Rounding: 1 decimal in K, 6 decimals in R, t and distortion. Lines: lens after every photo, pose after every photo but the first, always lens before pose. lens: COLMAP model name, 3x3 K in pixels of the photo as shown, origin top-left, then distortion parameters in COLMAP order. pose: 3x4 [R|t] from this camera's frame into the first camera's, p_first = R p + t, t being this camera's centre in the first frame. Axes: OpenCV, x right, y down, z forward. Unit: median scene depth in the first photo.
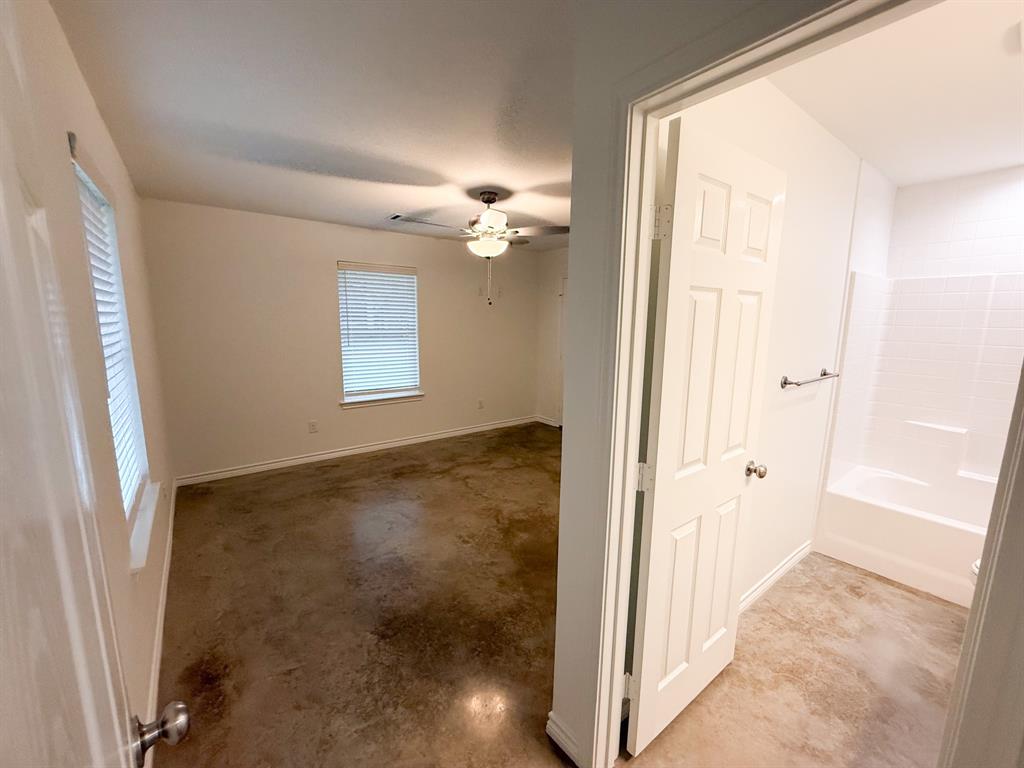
lens RADIAL K [[409.4, 0, 512.0], [0, 409.4, 384.0], [0, 0, 1]] dist [-0.000804, -0.000066]
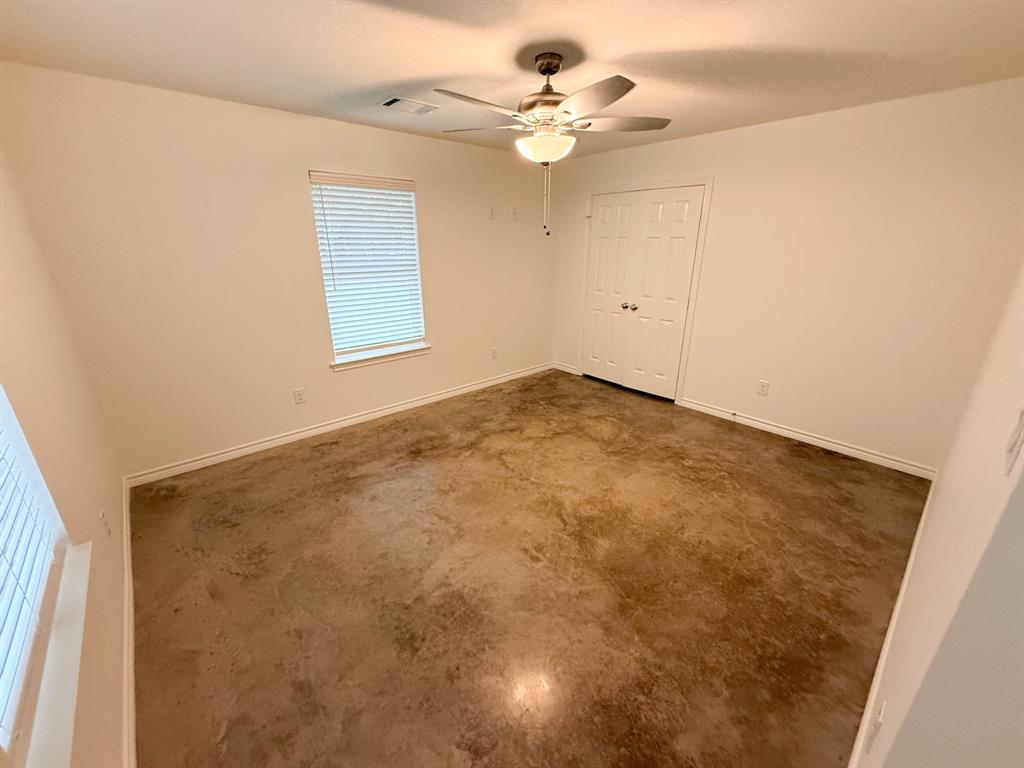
lens RADIAL K [[409.4, 0, 512.0], [0, 409.4, 384.0], [0, 0, 1]] dist [-0.000804, -0.000066]
pose [[0.997154, -0.035078, 0.066739, -0.142641], [0.022633, 0.983619, 0.178834, -0.057164], [-0.071919, -0.176814, 0.981613, 0.219116]]
